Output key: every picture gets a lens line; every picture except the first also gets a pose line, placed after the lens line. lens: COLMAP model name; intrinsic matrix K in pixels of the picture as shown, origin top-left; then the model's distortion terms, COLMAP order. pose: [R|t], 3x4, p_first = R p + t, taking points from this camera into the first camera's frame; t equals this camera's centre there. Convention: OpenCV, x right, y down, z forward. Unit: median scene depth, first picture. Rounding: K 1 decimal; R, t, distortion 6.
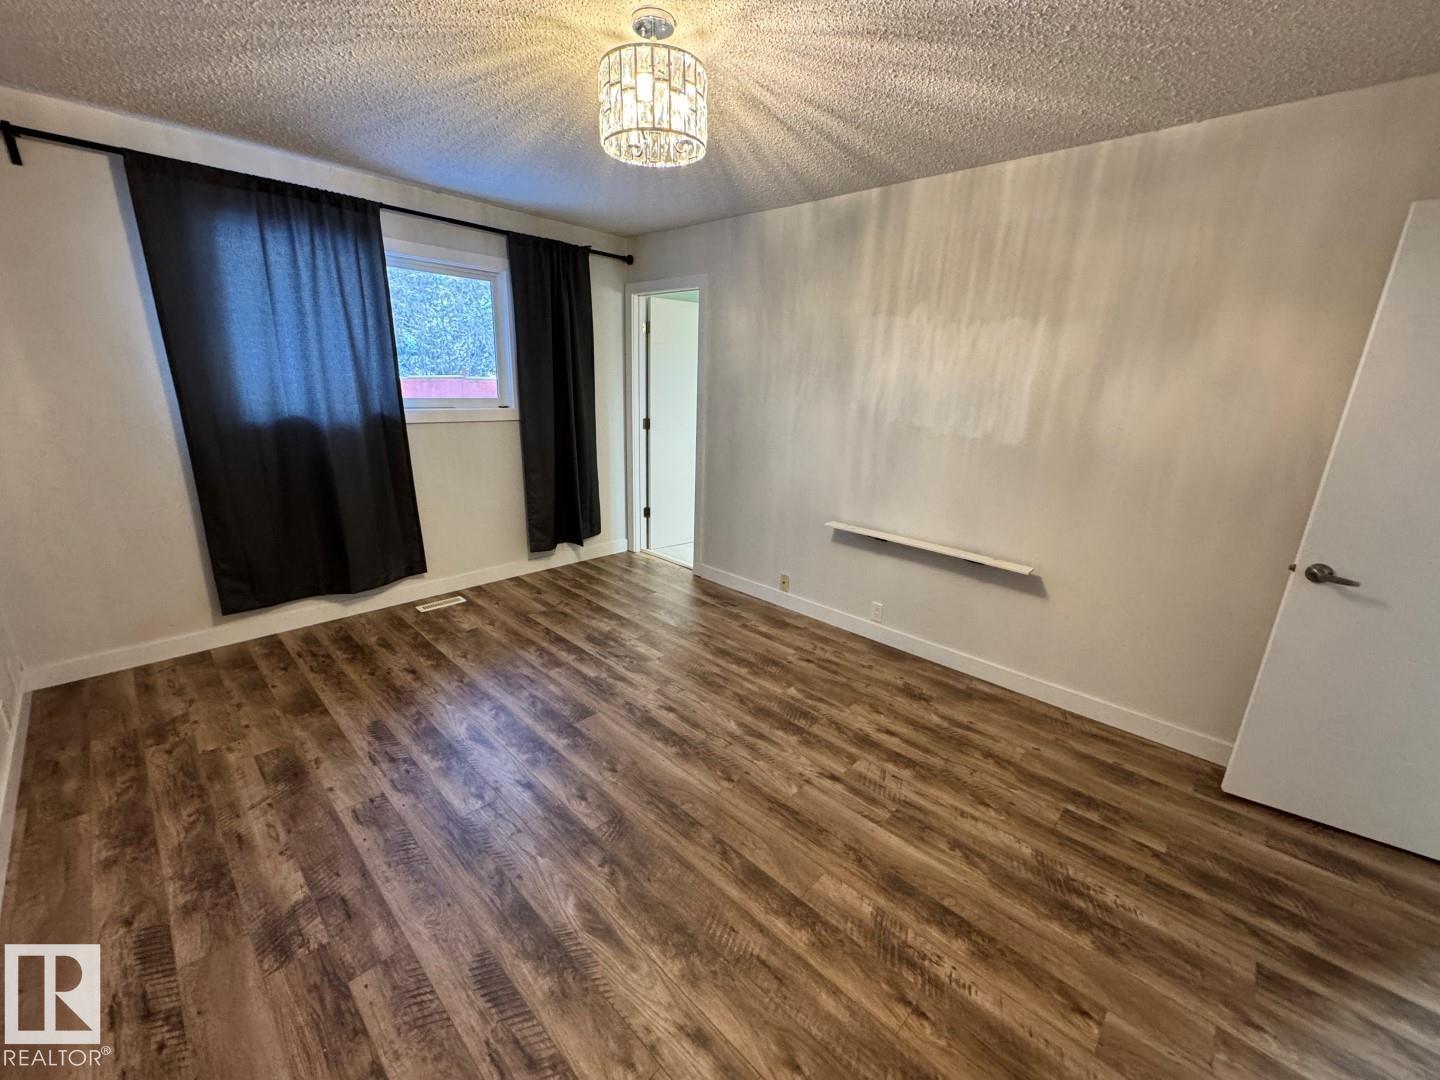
lens RADIAL K [[573.4, 0, 720.7], [0, 573.4, 540.4], [0, 0, 1]] dist [-0.000504, -0.000471]
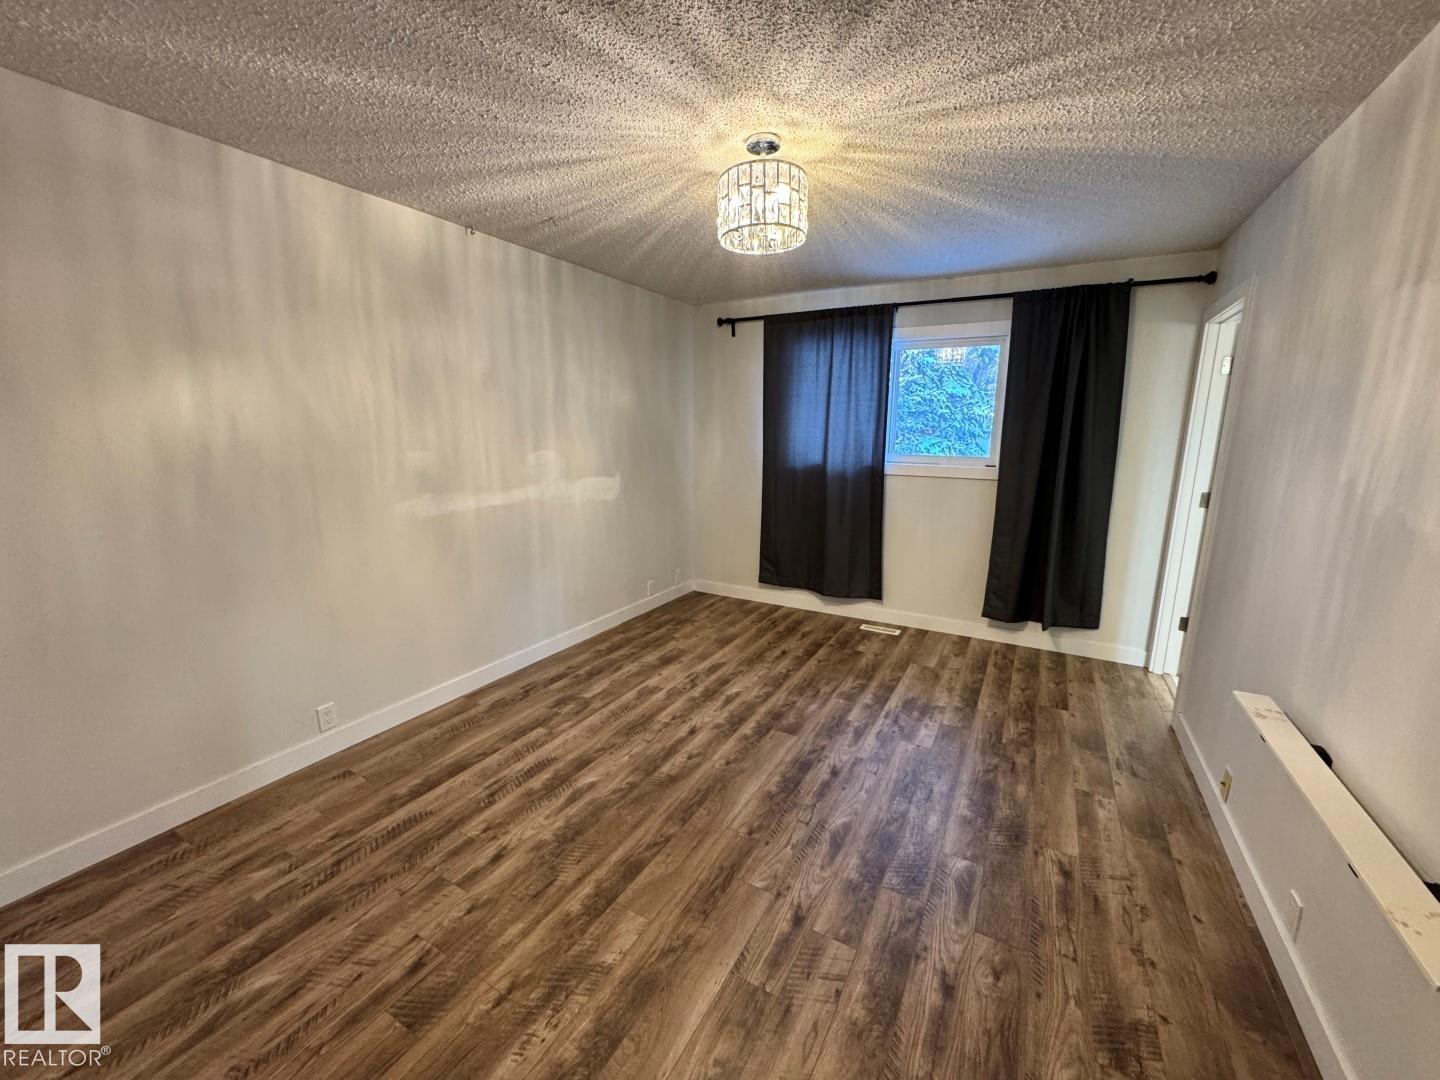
lens RADIAL K [[573.4, 0, 717.2], [0, 573.4, 539.9], [0, 0, 1]] dist [-0.000504, -0.000471]
pose [[0.244022, 0.155175, -0.957274, 0.781089], [-0.267353, 0.959626, 0.087404, -0.115396], [0.932188, 0.234602, 0.275657, 0.518223]]
